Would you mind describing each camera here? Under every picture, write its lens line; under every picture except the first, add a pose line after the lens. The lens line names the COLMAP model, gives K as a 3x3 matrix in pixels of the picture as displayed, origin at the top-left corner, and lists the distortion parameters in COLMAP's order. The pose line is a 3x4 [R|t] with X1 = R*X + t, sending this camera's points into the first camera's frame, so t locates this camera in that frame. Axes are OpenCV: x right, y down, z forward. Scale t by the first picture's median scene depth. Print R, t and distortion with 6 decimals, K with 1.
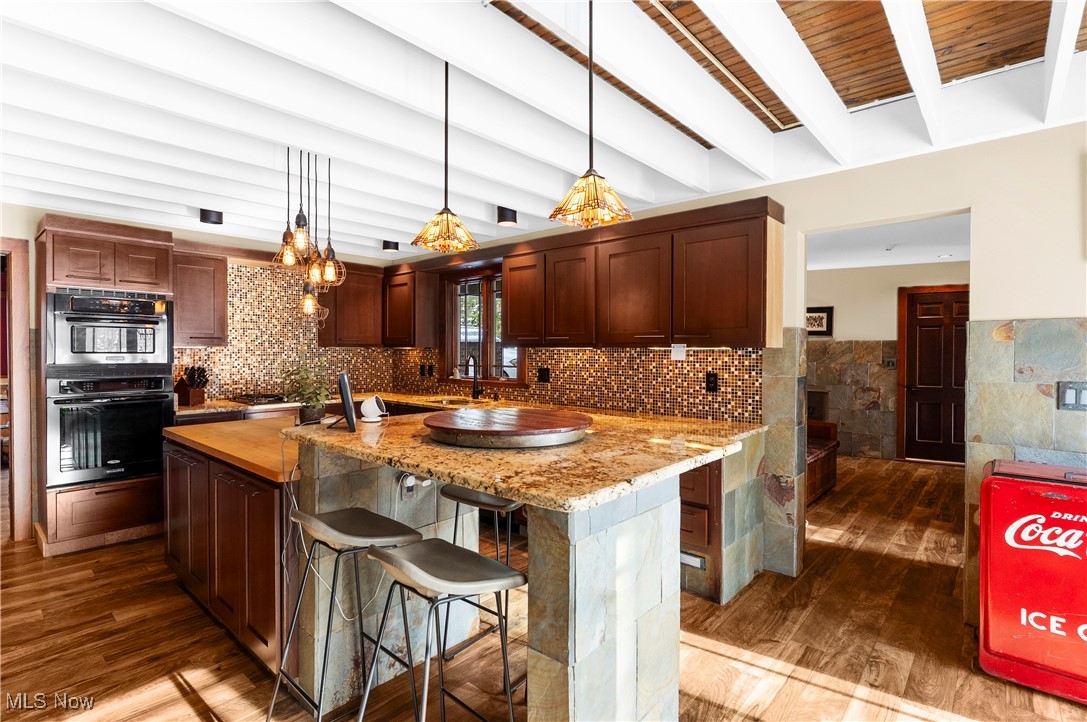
lens RADIAL K [[524.4, 0, 548.4], [0, 524.4, 349.7], [0, 0, 1]] dist [0.000900, 0.000280]
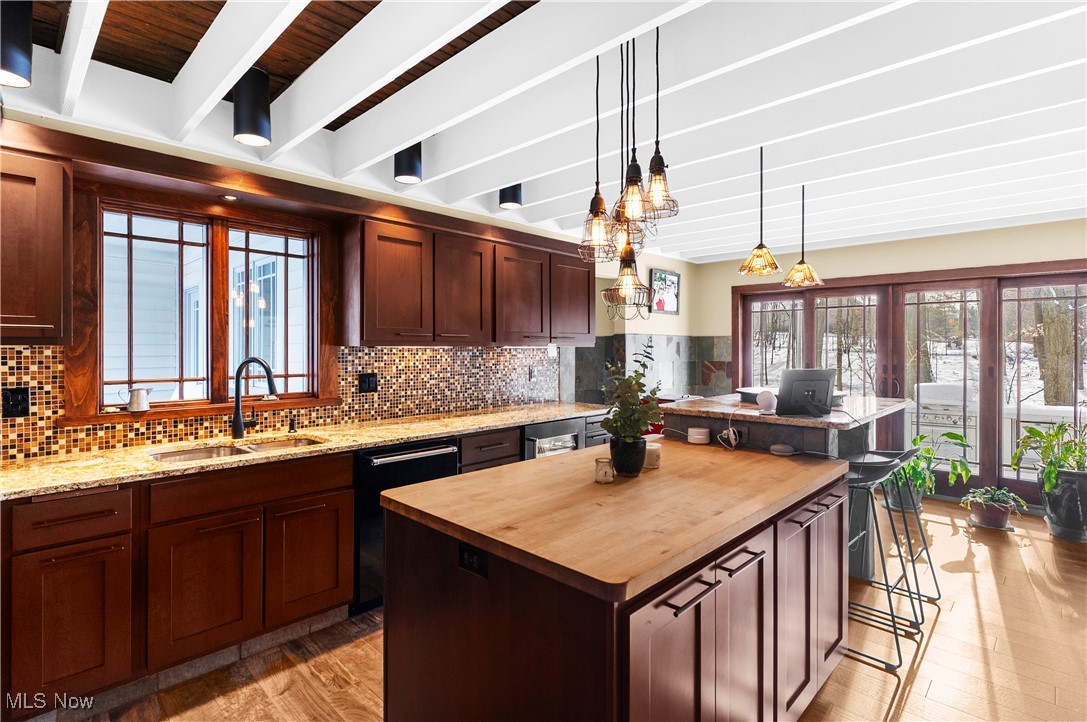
lens RADIAL K [[524.4, 0, 548.4], [0, 524.4, 349.7], [0, 0, 1]] dist [0.000900, 0.000280]
pose [[0.047132, -0.008968, 0.998848, -0.826397], [-0.002914, 0.999954, 0.009116, -0.006894], [-0.998884, -0.003340, 0.047104, 0.786959]]
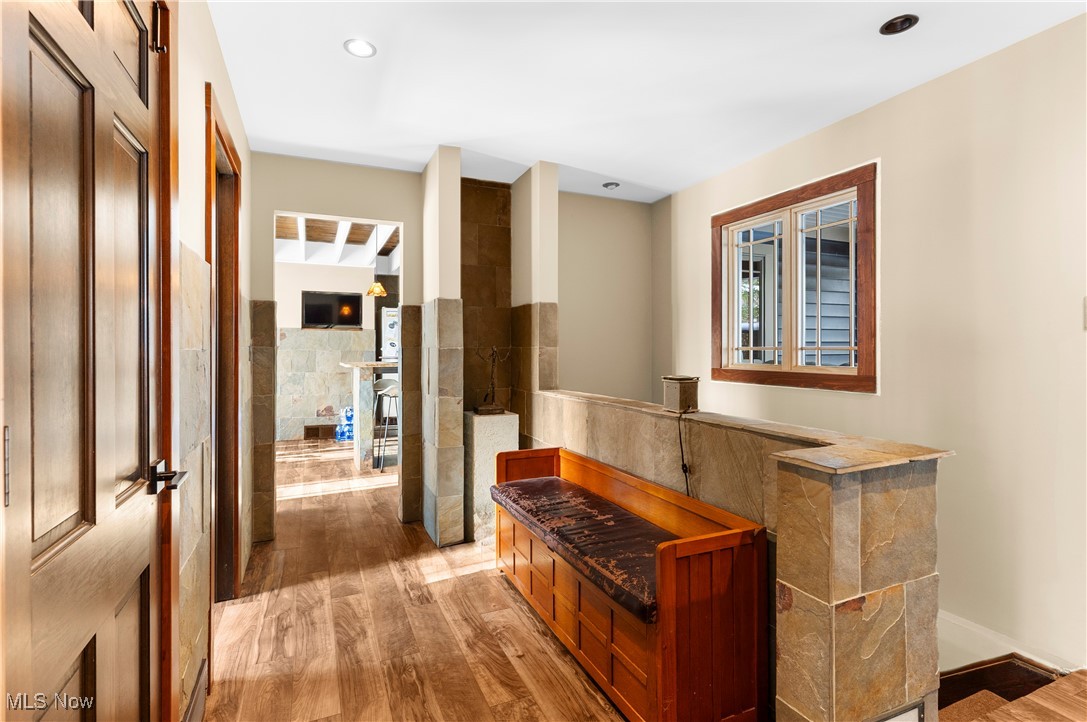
lens RADIAL K [[524.4, 0, 548.4], [0, 524.4, 349.7], [0, 0, 1]] dist [0.000900, 0.000280]
pose [[-0.414506, -0.000119, -0.910046, 1.099170], [-0.000328, 1.000000, 0.000019, 0.039588], [0.910046, 0.000306, -0.414506, 1.397425]]
